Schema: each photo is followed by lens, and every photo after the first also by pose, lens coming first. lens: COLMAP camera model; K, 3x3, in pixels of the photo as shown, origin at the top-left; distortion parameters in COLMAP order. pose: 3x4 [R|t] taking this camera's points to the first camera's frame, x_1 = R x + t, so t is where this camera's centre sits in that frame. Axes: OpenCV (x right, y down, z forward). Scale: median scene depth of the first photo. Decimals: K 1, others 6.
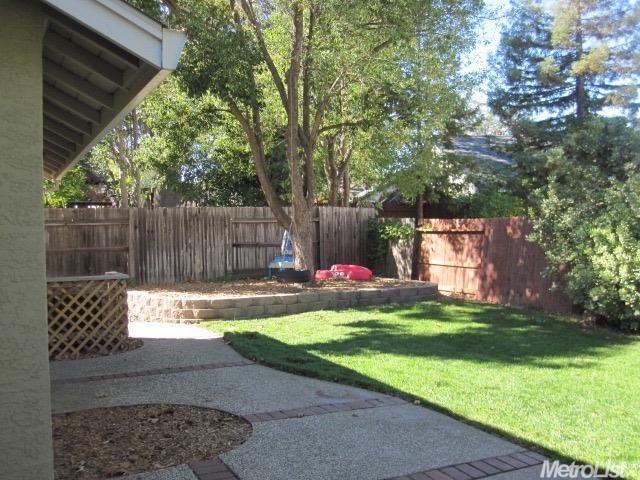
lens RADIAL K [[638.7, 0, 320.0], [0, 638.7, 240.0], [0, 0, 1]] dist [-0.066069, -0.008308]
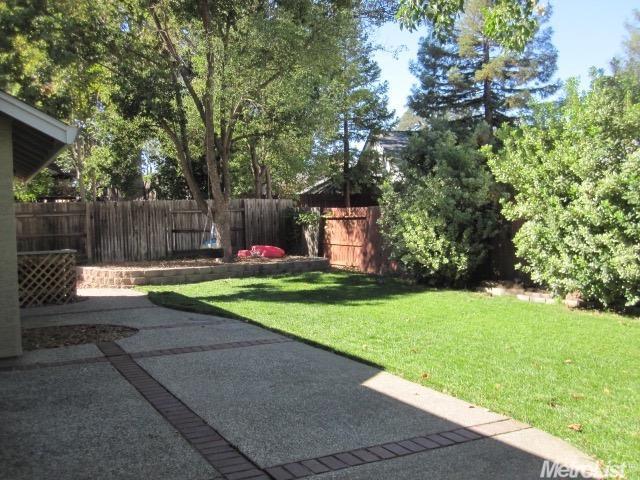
lens RADIAL K [[638.7, 0, 320.0], [0, 638.7, 240.0], [0, 0, 1]] dist [-0.066069, -0.008308]
pose [[0.999377, -0.012856, 0.032883, 0.119369], [0.012290, 0.999774, 0.017358, 0.008256], [-0.033098, -0.016943, 0.999308, -0.264112]]
